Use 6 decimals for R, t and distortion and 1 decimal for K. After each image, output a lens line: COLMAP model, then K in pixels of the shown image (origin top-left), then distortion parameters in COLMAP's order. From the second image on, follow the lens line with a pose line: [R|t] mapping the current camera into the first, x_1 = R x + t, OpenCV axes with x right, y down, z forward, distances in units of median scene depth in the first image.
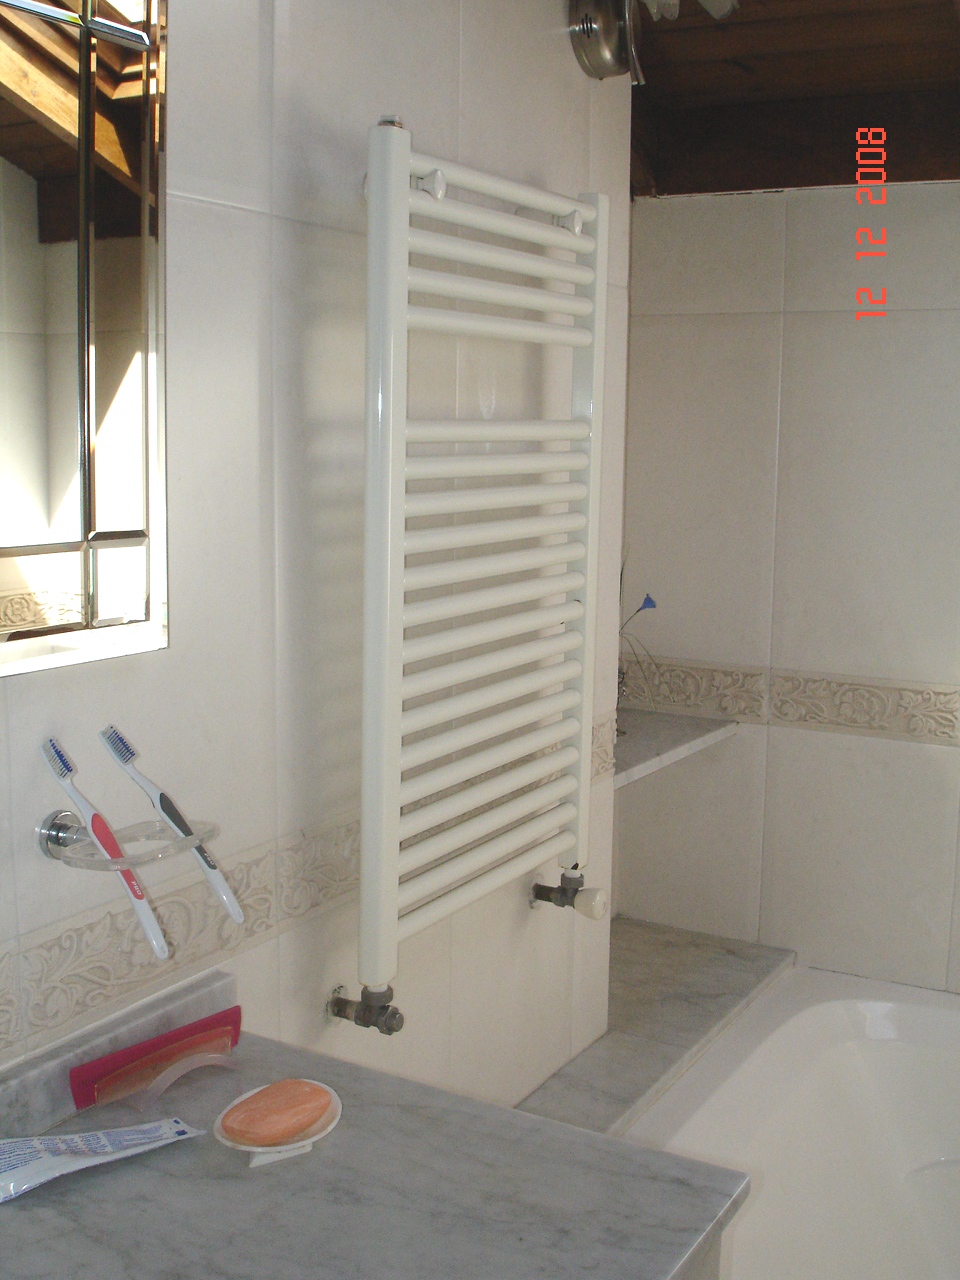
lens RADIAL K [[1407.8, 0, 480.0], [0, 1407.8, 640.0], [0, 0, 1]] dist [-0.115354, -0.004170]
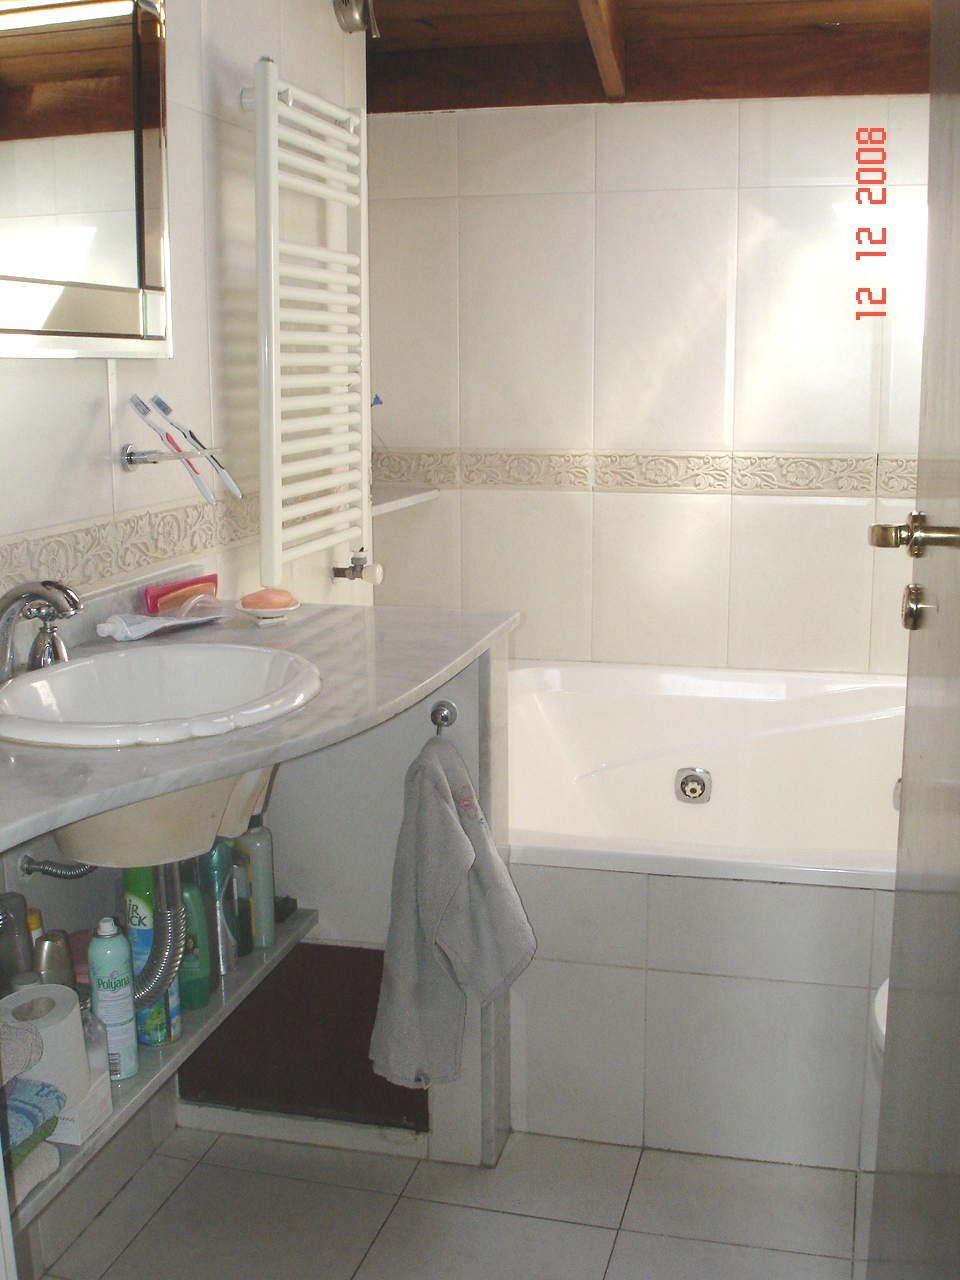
lens RADIAL K [[1451.2, 0, 480.0], [0, 1451.2, 640.0], [0, 0, 1]] dist [-0.068878, 0.028760]
pose [[0.959762, -0.072647, 0.271254, -0.242768], [0.064939, 0.997192, 0.037297, 0.206677], [-0.273202, -0.018181, 0.961785, -0.558521]]
